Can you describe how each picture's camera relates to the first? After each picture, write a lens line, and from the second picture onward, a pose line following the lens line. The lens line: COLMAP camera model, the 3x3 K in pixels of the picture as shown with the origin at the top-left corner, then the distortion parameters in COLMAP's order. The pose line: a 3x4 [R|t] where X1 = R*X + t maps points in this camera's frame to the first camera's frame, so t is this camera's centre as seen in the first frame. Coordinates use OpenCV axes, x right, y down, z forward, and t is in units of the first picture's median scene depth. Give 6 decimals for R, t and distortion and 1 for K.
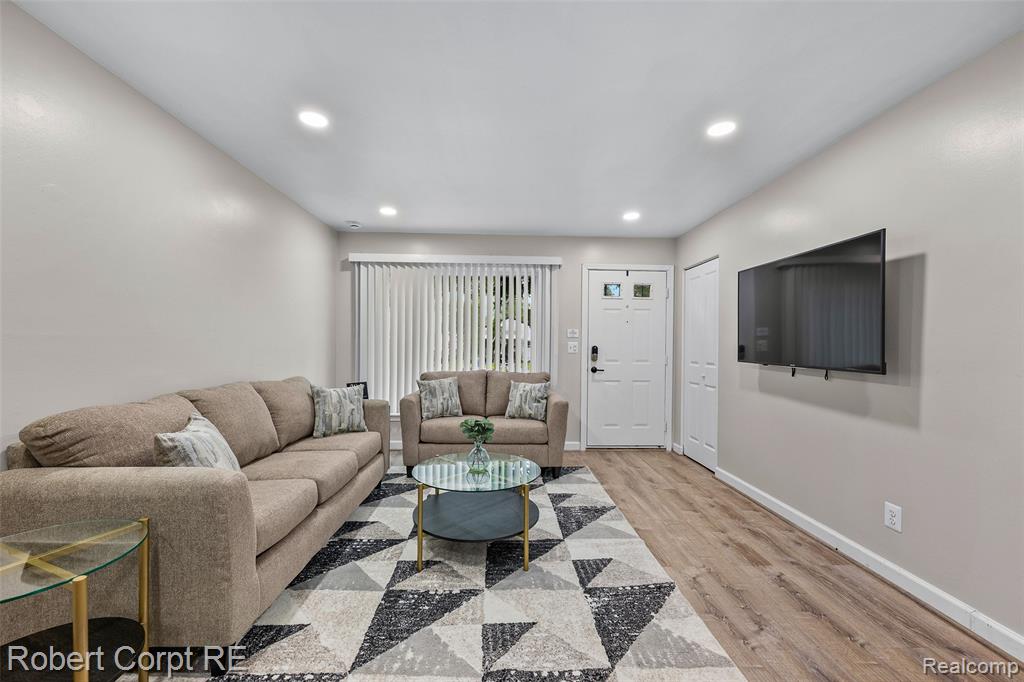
lens RADIAL K [[406.3, 0, 494.2], [0, 406.3, 355.3], [0, 0, 1]] dist [-0.000561, 0.000264]
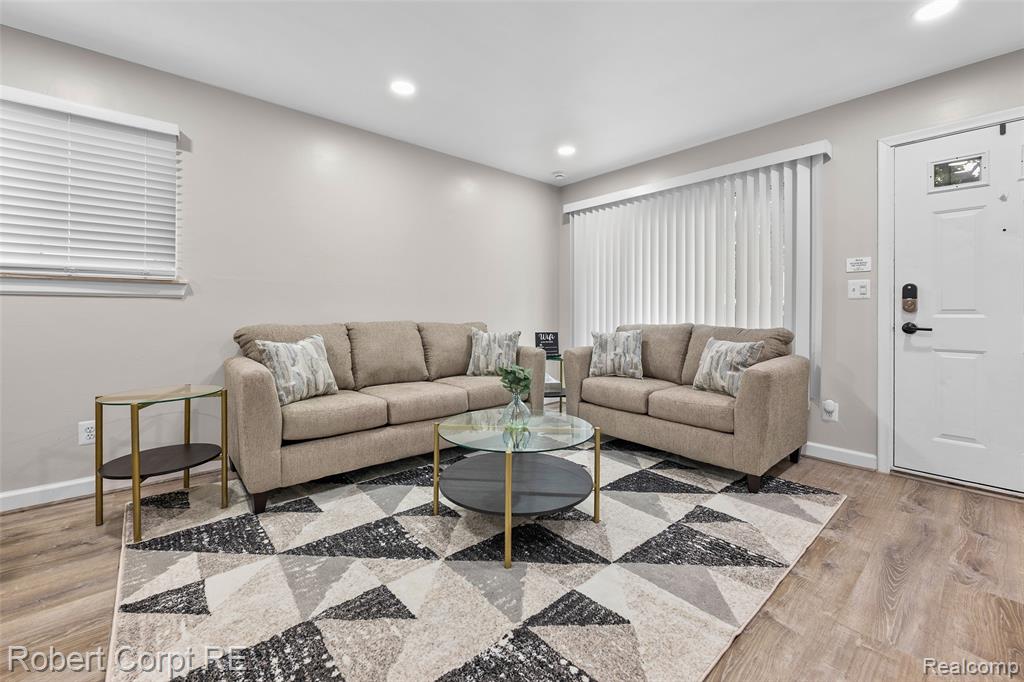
lens RADIAL K [[406.3, 0, 500.3], [0, 406.3, 319.1], [0, 0, 1]] dist [-0.000561, 0.000264]
pose [[0.651429, 0.010178, -0.758641, 0.406196], [-0.017738, 0.999841, -0.001818, 0.045590], [0.758502, 0.014641, 0.651506, 0.314693]]
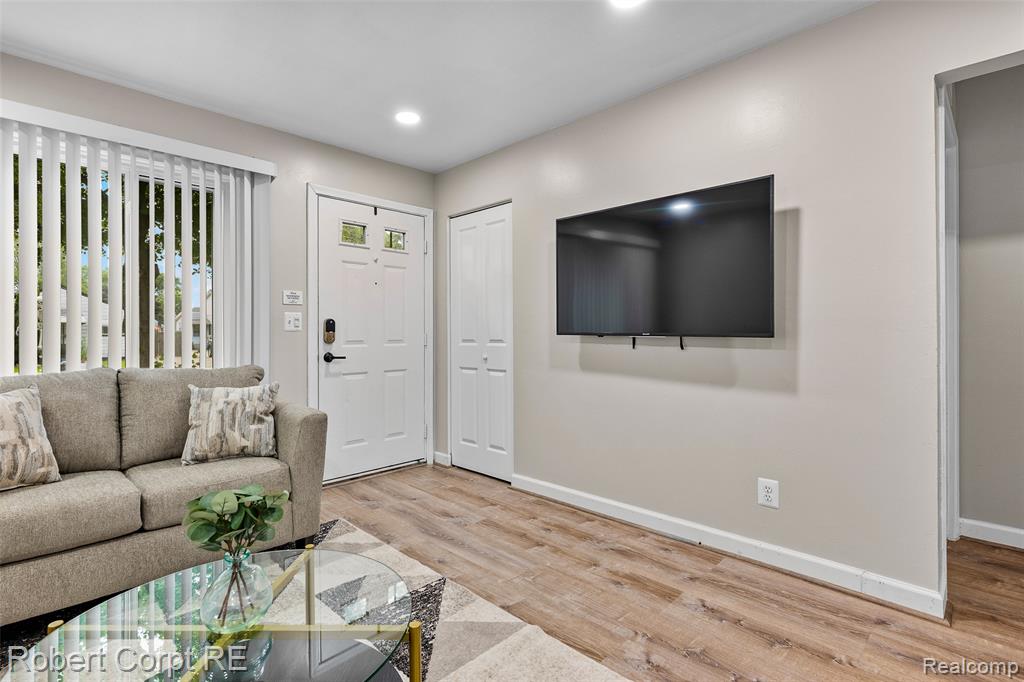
lens RADIAL K [[494.3, 0, 506.0], [0, 494.3, 336.1], [0, 0, 1]] dist [-0.003561, -0.000027]
pose [[0.707953, -0.015811, 0.706083, -0.129696], [0.027544, 0.999607, -0.005234, 0.019204], [-0.705722, 0.023154, 0.708110, 0.365054]]
